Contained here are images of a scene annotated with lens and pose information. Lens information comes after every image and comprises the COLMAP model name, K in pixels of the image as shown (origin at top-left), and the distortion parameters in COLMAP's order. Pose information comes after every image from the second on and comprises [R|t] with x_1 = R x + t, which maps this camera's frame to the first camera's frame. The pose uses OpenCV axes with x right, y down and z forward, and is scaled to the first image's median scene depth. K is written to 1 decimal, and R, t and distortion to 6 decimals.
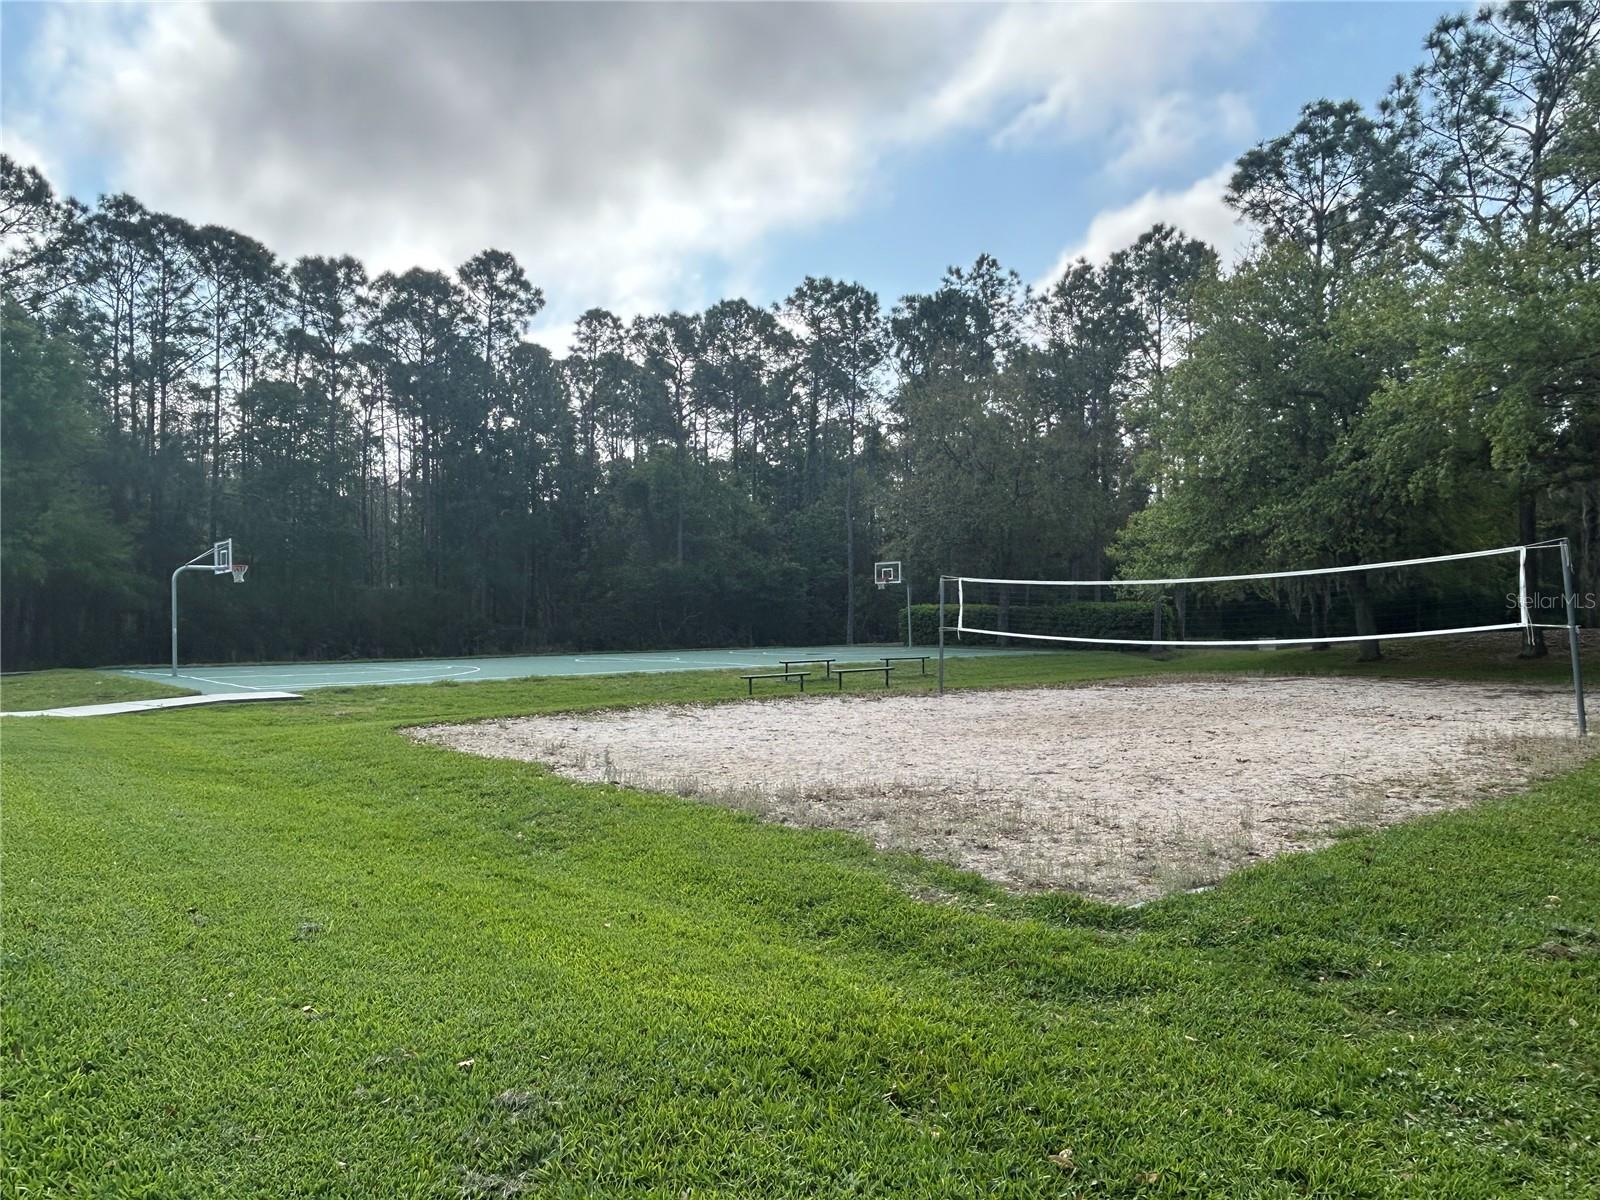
lens RADIAL K [[1131.5, 0, 802.0], [0, 1131.5, 599.4], [0, 0, 1]] dist [-0.001427, 0.000083]
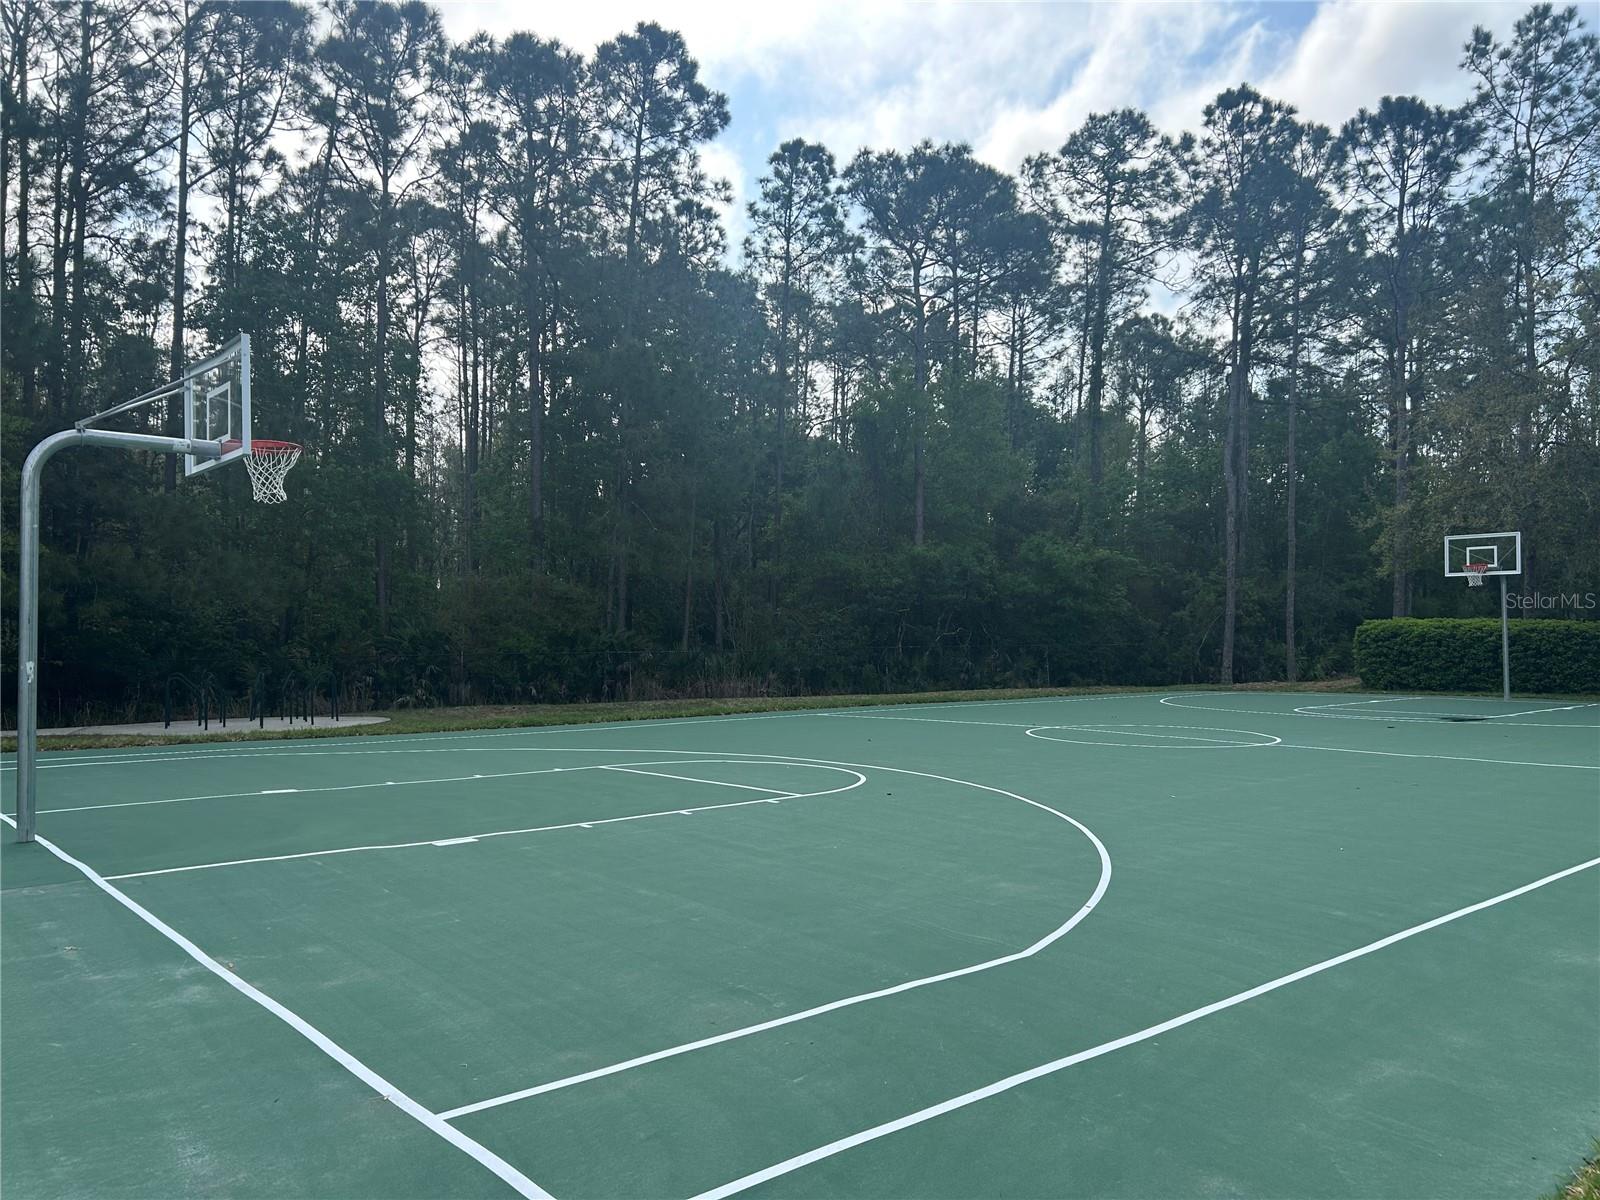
lens RADIAL K [[1211.3, 0, 798.3], [0, 1211.3, 605.4], [0, 0, 1]] dist [0.012776, 0.002116]
pose [[0.999869, 0.007997, -0.014047, -0.180552], [-0.008118, 0.999930, -0.008601, 0.005604], [0.013977, 0.008714, 0.999864, 0.349642]]
